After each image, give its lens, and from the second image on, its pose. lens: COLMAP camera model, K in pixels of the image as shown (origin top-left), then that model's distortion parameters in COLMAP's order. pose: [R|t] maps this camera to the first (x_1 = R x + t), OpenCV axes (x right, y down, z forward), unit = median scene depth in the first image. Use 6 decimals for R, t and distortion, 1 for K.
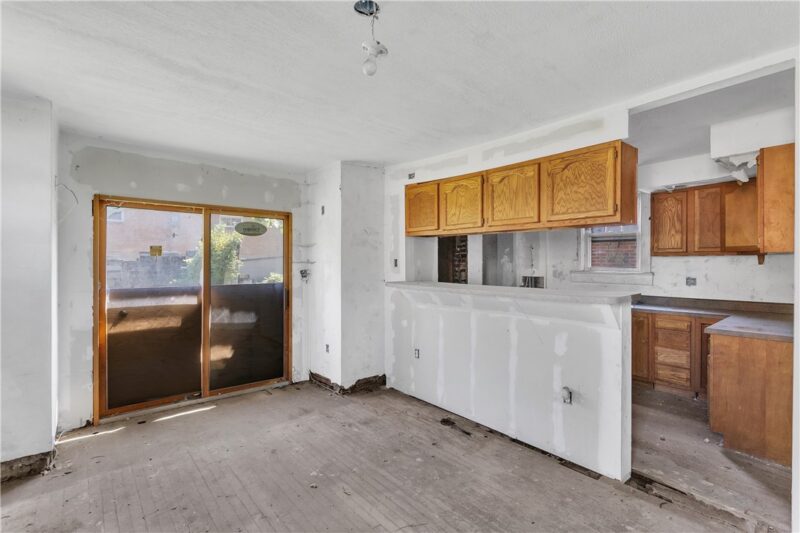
lens RADIAL K [[375.6, 0, 384.8], [0, 375.6, 265.2], [0, 0, 1]] dist [-0.001334, 0.000300]
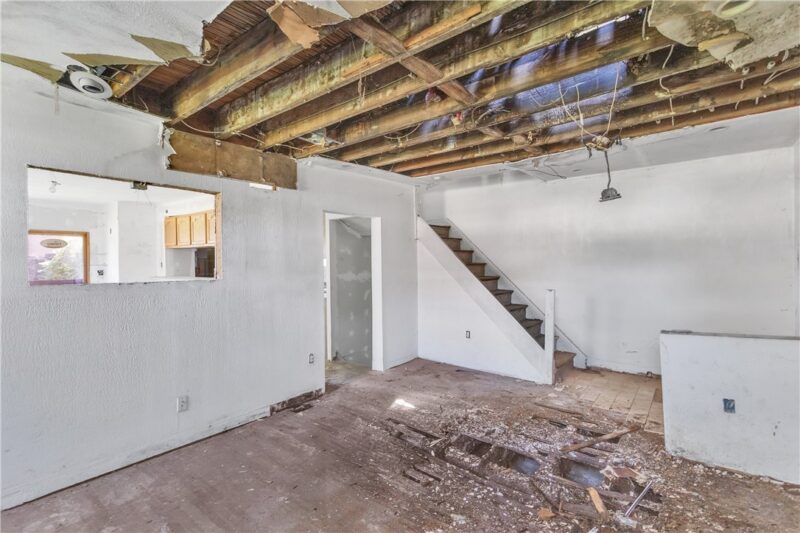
lens RADIAL K [[375.6, 0, 401.0], [0, 375.6, 265.9], [0, 0, 1]] dist [-0.001334, 0.000300]
pose [[0.975435, -0.010522, 0.220037, 2.615051], [0.010508, 0.999944, 0.001233, 0.023299], [-0.220037, 0.001110, 0.975491, -3.022380]]
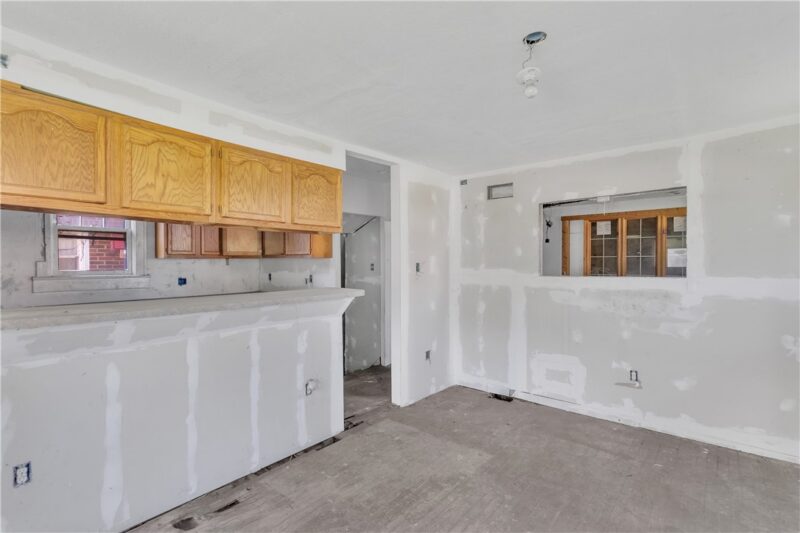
lens RADIAL K [[375.6, 0, 398.3], [0, 375.6, 267.4], [0, 0, 1]] dist [-0.001334, 0.000300]
pose [[-0.196474, -0.013644, 0.980414, -0.530779], [0.009289, 0.999832, 0.015775, -0.012042], [-0.980465, 0.012207, -0.196315, 0.813742]]
